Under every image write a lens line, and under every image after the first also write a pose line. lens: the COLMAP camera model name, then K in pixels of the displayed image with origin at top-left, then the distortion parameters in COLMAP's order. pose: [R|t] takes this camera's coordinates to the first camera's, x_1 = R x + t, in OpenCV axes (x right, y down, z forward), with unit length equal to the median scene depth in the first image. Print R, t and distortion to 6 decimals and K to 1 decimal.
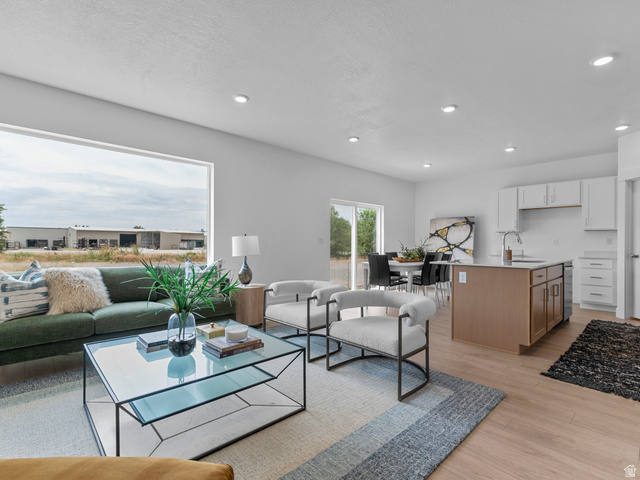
lens RADIAL K [[312.4, 0, 321.1], [0, 312.4, 243.7], [0, 0, 1]] dist [0.000182, -0.000585]
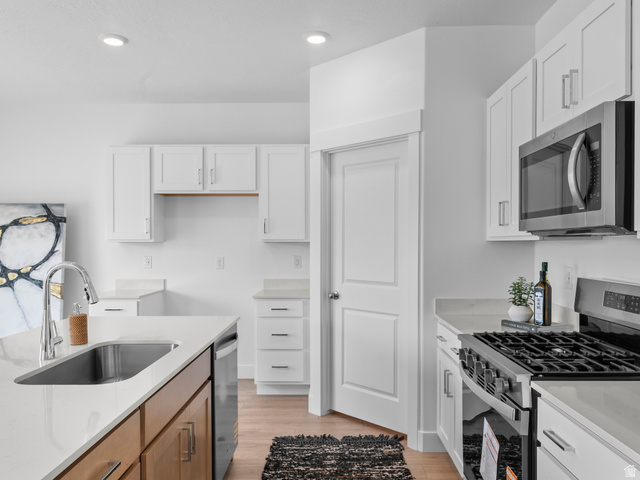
lens RADIAL K [[502.6, 0, 316.6], [0, 502.6, 241.5], [0, 0, 1]] dist [0.008872, -0.008170]
pose [[0.707215, -0.004040, 0.706987, 0.292114], [0.005977, 0.999982, -0.000264, -0.040095], [-0.706973, 0.004412, 0.707227, 0.320506]]
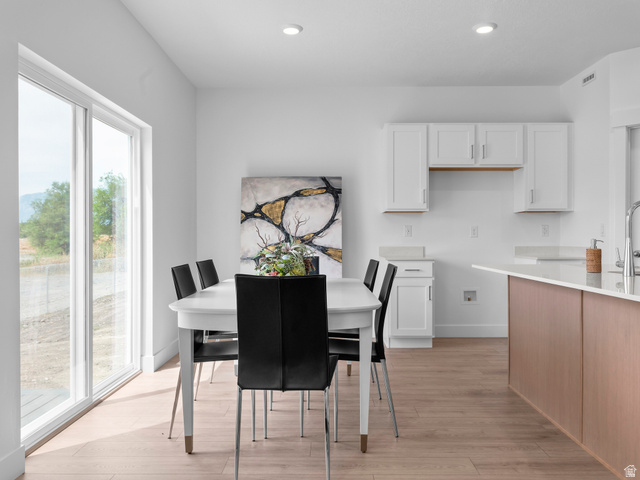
lens RADIAL K [[502.6, 0, 322.3], [0, 502.6, 239.6], [0, 0, 1]] dist [0.008872, -0.008170]
pose [[0.689146, -0.007833, 0.724580, -0.090445], [0.005174, 0.999969, 0.005889, 0.002136], [-0.724604, -0.000309, 0.689165, 0.591874]]
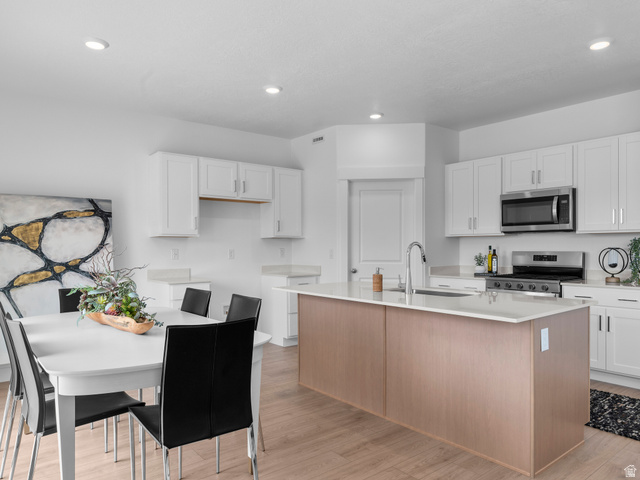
lens RADIAL K [[441.8, 0, 322.4], [0, 441.8, 250.1], [0, 0, 1]] dist [-0.000018, 0.002901]
pose [[0.076987, -0.011449, 0.996966, -0.152765], [0.006193, 0.999920, 0.011005, -0.023467], [-0.997013, 0.005326, 0.077052, 0.760064]]
